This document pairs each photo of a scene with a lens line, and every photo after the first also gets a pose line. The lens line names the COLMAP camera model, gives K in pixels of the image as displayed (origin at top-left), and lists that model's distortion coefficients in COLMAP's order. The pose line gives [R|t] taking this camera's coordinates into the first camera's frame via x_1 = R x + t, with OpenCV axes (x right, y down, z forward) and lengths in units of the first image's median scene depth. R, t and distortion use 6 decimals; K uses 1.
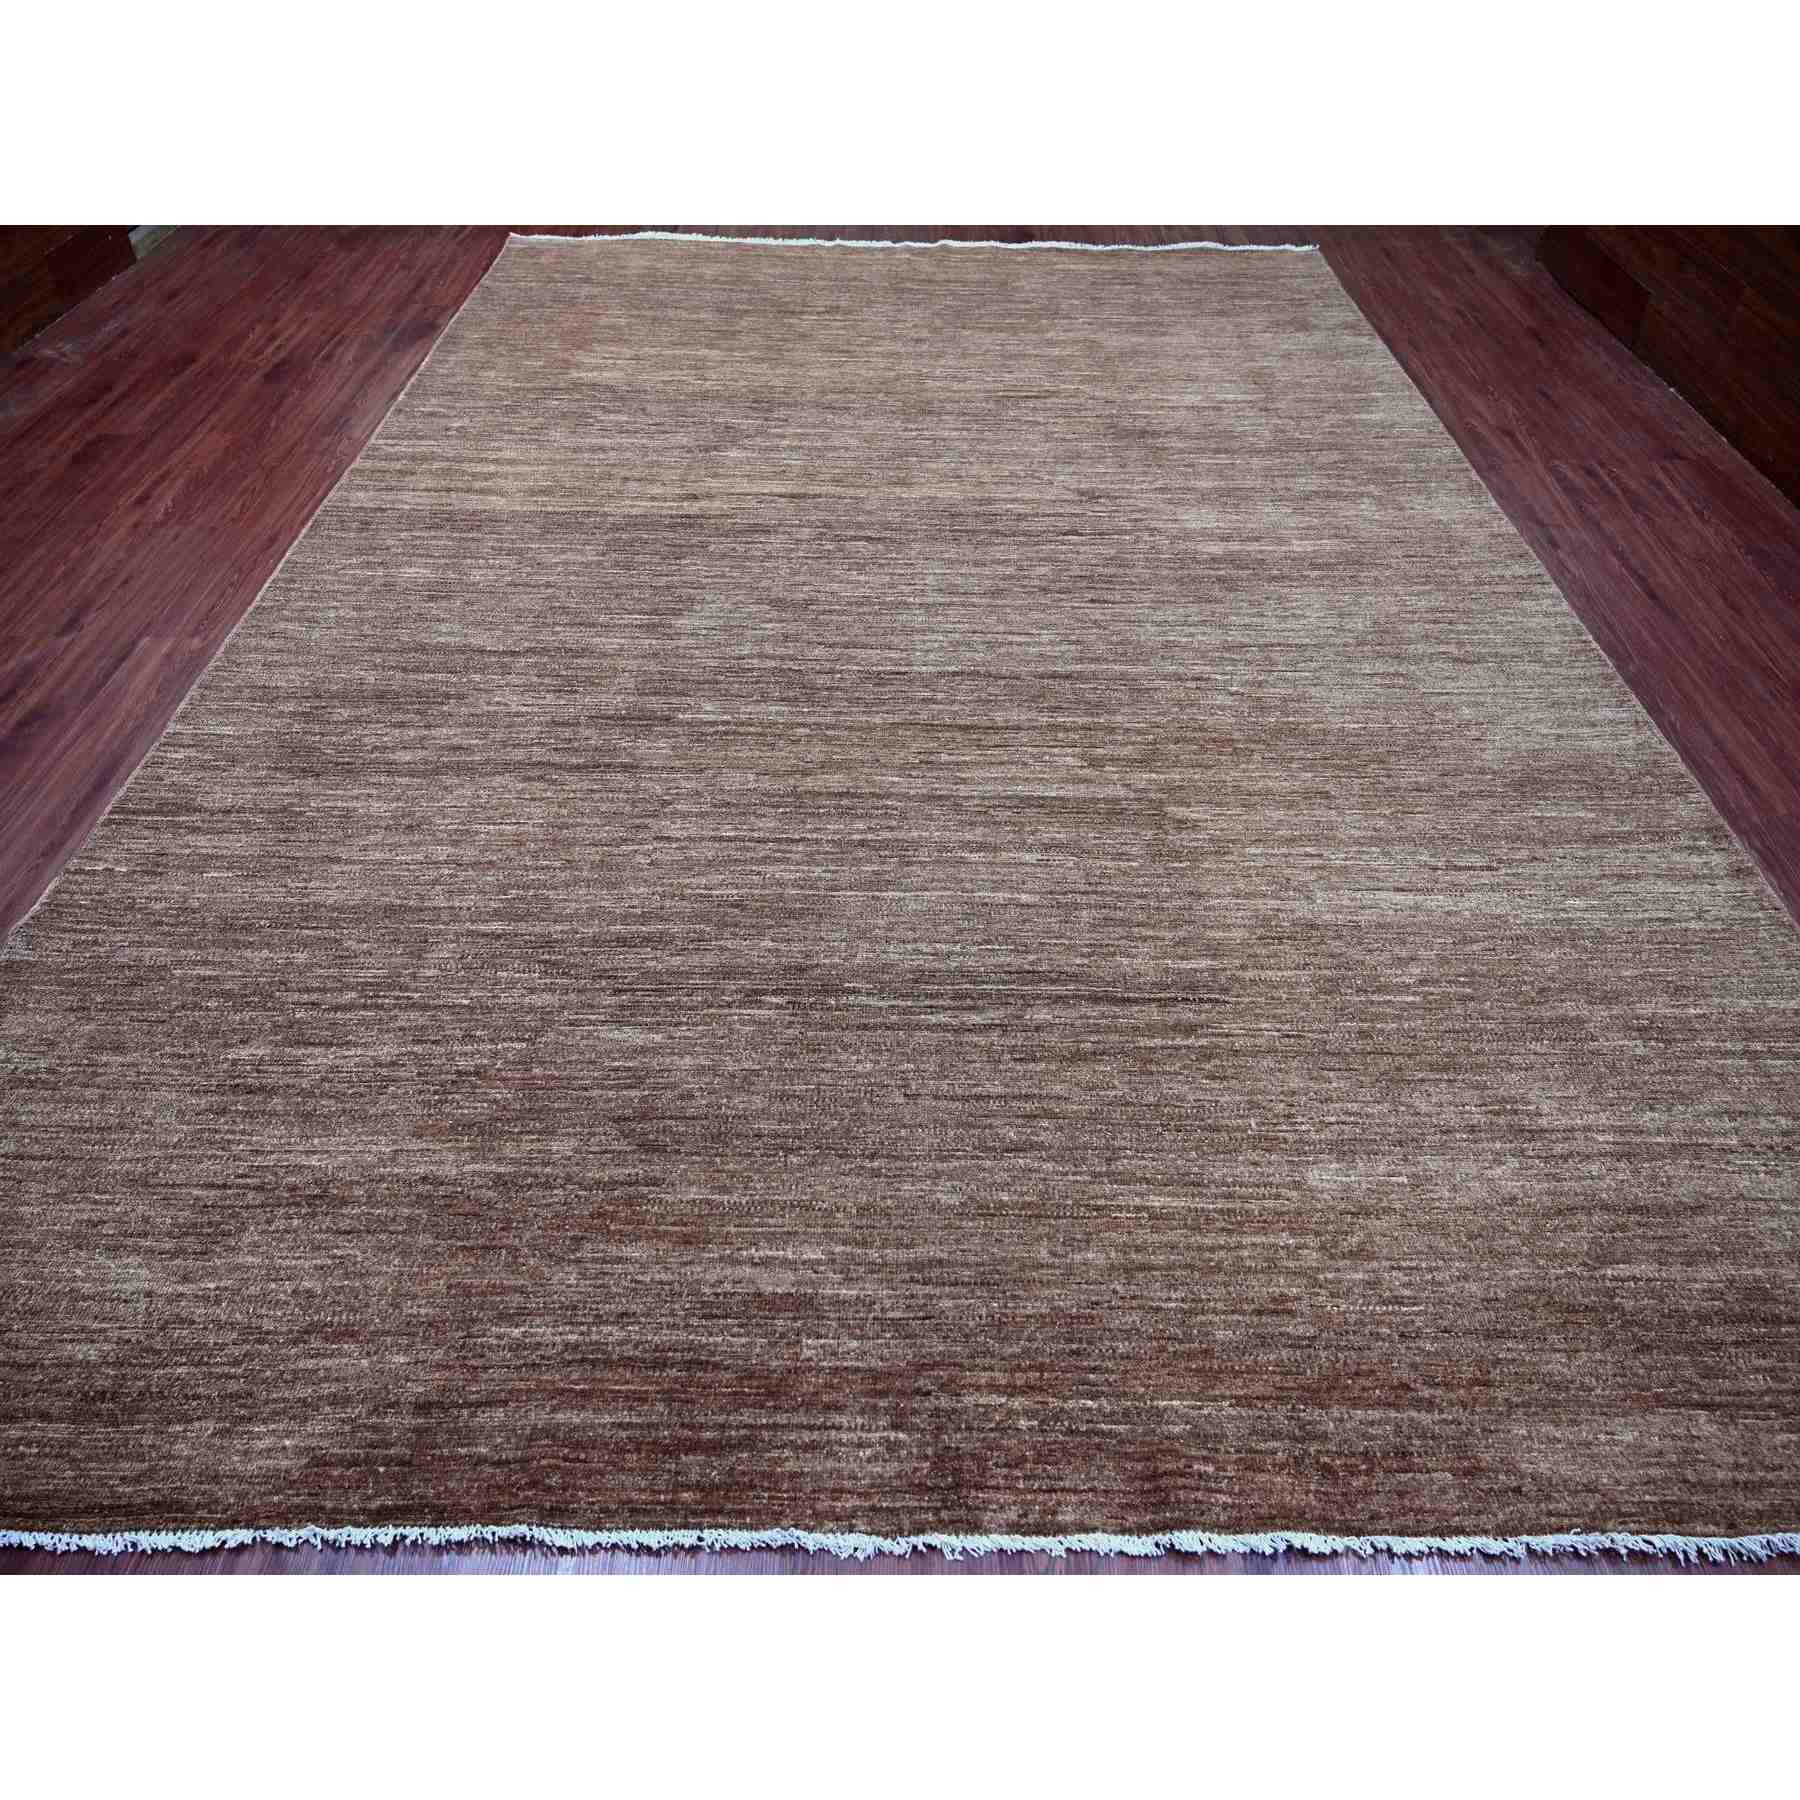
lens RADIAL K [[1155.6, 0, 900.0], [0, 1155.6, 900.0], [0, 0, 1]] dist [-0.009819, 0.003637]
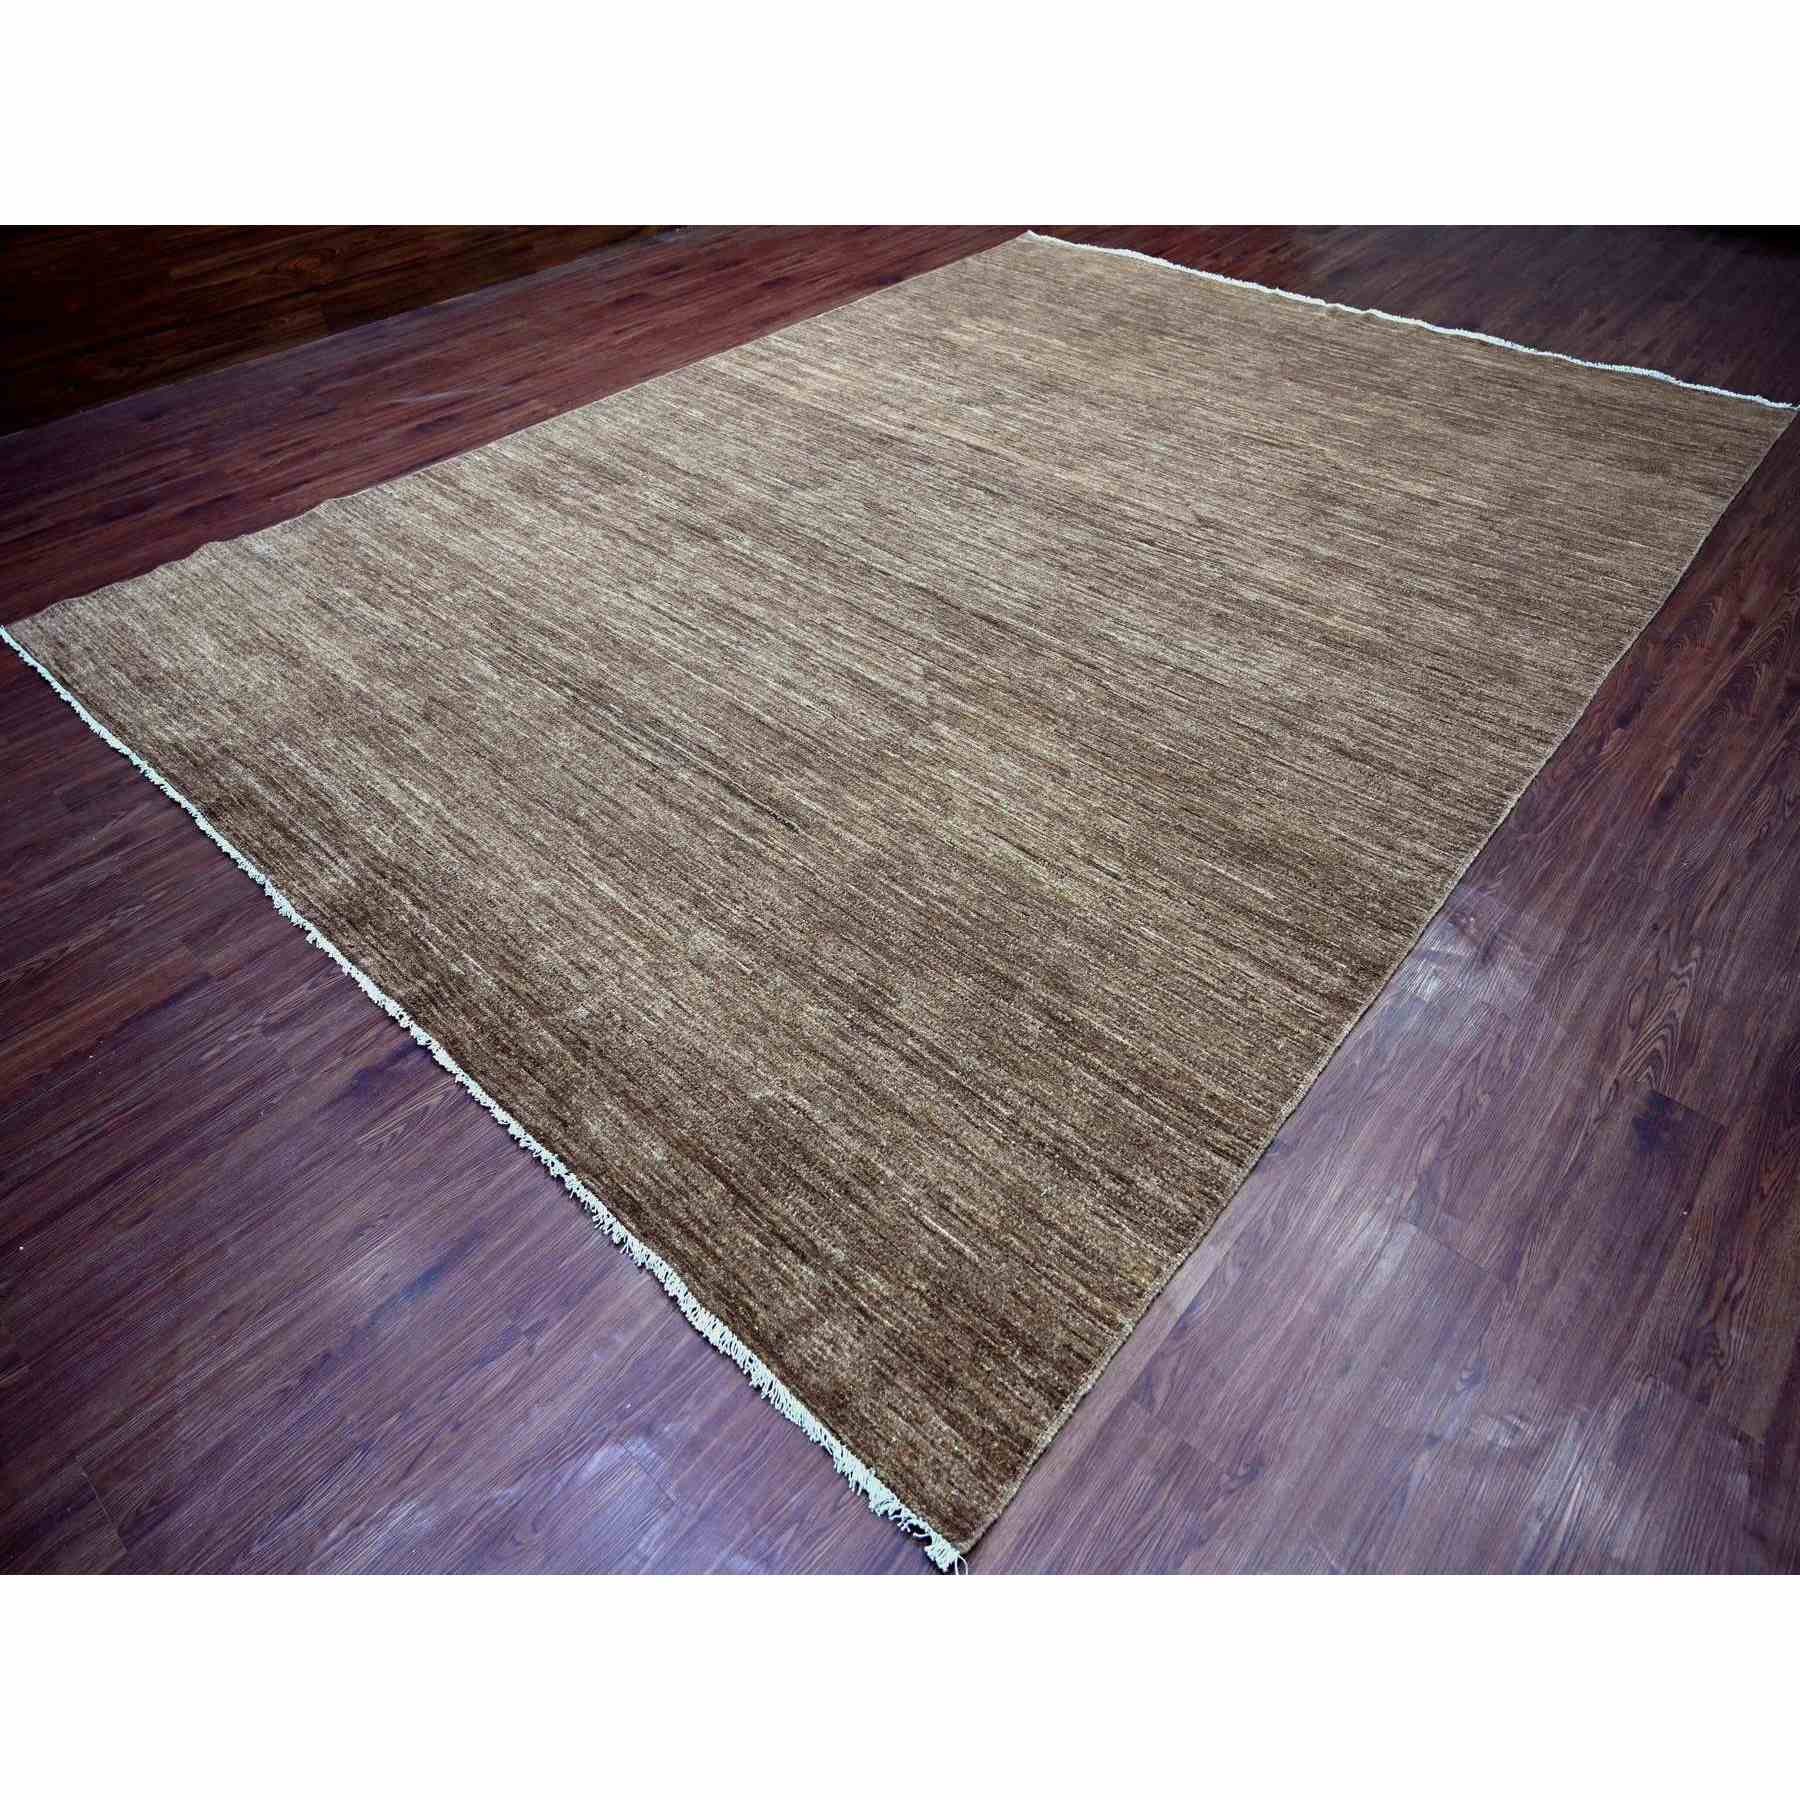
lens RADIAL K [[1155.6, 0, 900.0], [0, 1155.6, 900.0], [0, 0, 1]] dist [-0.009819, 0.003637]
pose [[0.741448, 0.452609, -0.495379, 0.683097], [-0.471827, 0.876590, 0.094709, -0.011746], [0.477110, 0.163511, 0.863499, -0.005862]]
